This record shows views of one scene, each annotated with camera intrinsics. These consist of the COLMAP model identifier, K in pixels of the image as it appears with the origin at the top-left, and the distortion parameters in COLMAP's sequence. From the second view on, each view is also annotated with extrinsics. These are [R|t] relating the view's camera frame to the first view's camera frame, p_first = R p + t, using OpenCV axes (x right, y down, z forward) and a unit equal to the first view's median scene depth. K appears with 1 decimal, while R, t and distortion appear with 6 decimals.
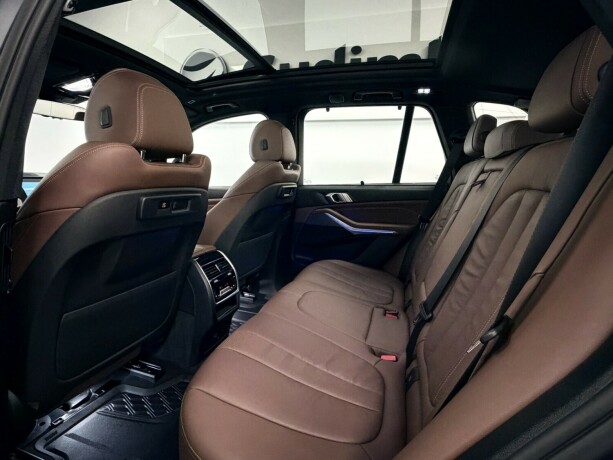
lens RADIAL K [[320.4, 0, 309.6], [0, 320.4, 228.9], [0, 0, 1]] dist [-0.006508, -0.000377]
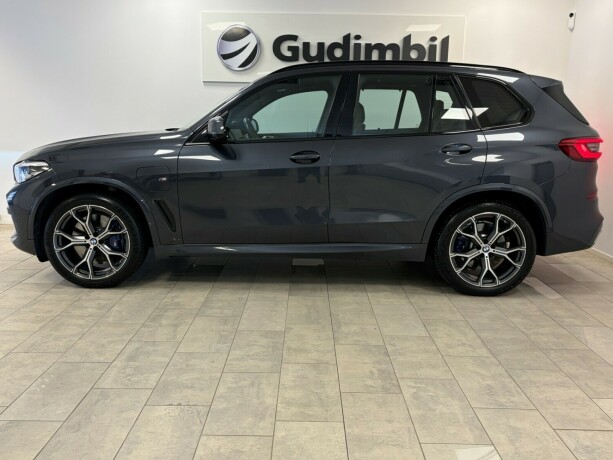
lens RADIAL K [[572.6, 0, 307.1], [0, 572.6, 229.3], [0, 0, 1]] dist [0.022379, 0.000000]
pose [[0.962951, -0.063899, 0.261998, -1.120880], [0.051973, 0.997283, 0.052206, 0.235058], [-0.264622, -0.036655, 0.963655, -2.058345]]
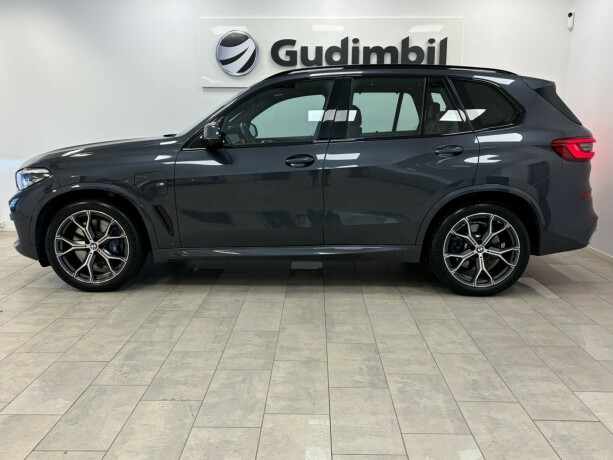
lens RADIAL K [[587.5, 0, 306.3], [0, 587.5, 231.1], [0, 0, 1]] dist [0.023337, 0.000000]
pose [[0.966954, -0.072894, 0.244309, -1.086732], [0.064005, 0.996973, 0.044142, 0.248088], [-0.246787, -0.027046, 0.968692, -2.169245]]
